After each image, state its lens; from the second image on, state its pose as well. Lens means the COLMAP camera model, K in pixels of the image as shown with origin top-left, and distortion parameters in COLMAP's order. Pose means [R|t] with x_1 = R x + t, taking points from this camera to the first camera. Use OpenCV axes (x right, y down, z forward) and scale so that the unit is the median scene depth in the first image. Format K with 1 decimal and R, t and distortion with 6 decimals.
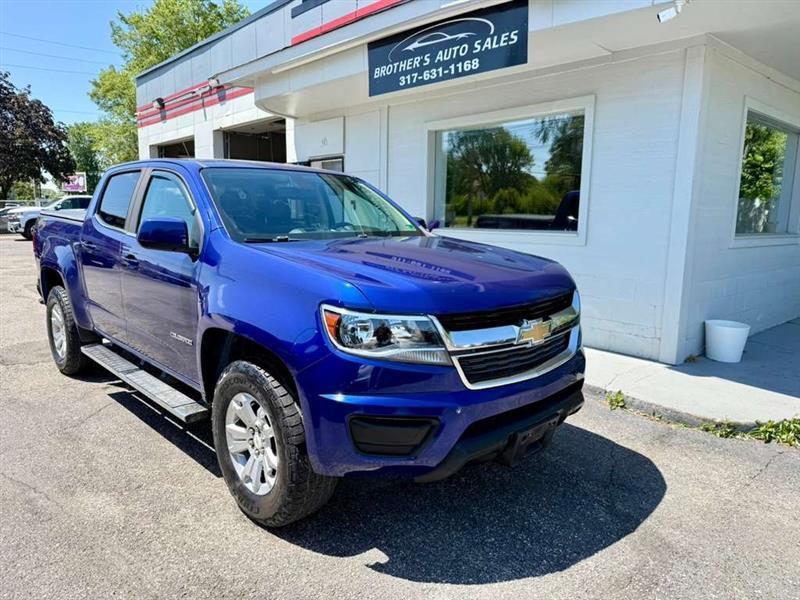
lens RADIAL K [[559.6, 0, 398.7], [0, 559.6, 303.9], [0, 0, 1]] dist [0.021123, -0.036150]
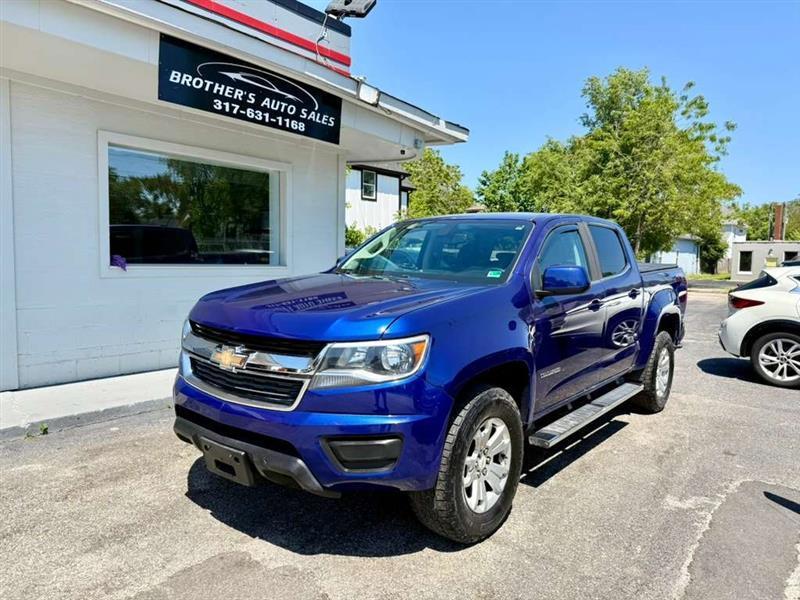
lens RADIAL K [[560.2, 0, 402.5], [0, 560.2, 298.1], [0, 0, 1]] dist [0.016000, -0.029942]
pose [[-0.153060, -0.090449, 0.984069, -1.057308], [0.129975, 0.985309, 0.110779, -0.168936], [-0.979632, 0.144860, -0.139056, 0.974838]]
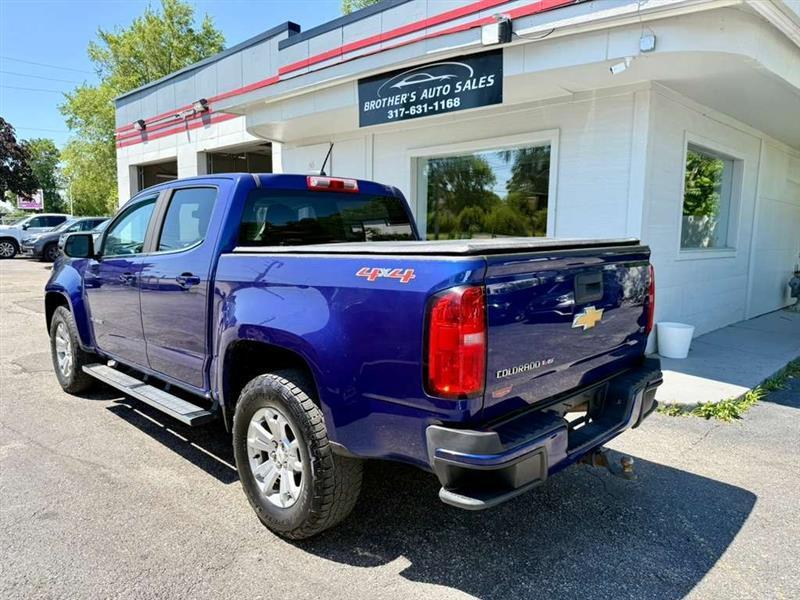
lens RADIAL K [[559.6, 0, 399.6], [0, 559.6, 303.2], [0, 0, 1]] dist [0.021123, -0.036150]
pose [[0.997970, -0.010405, 0.062834, -0.055254], [0.012372, 0.999443, -0.031003, 0.018269], [-0.062477, 0.031718, 0.997542, -0.122518]]
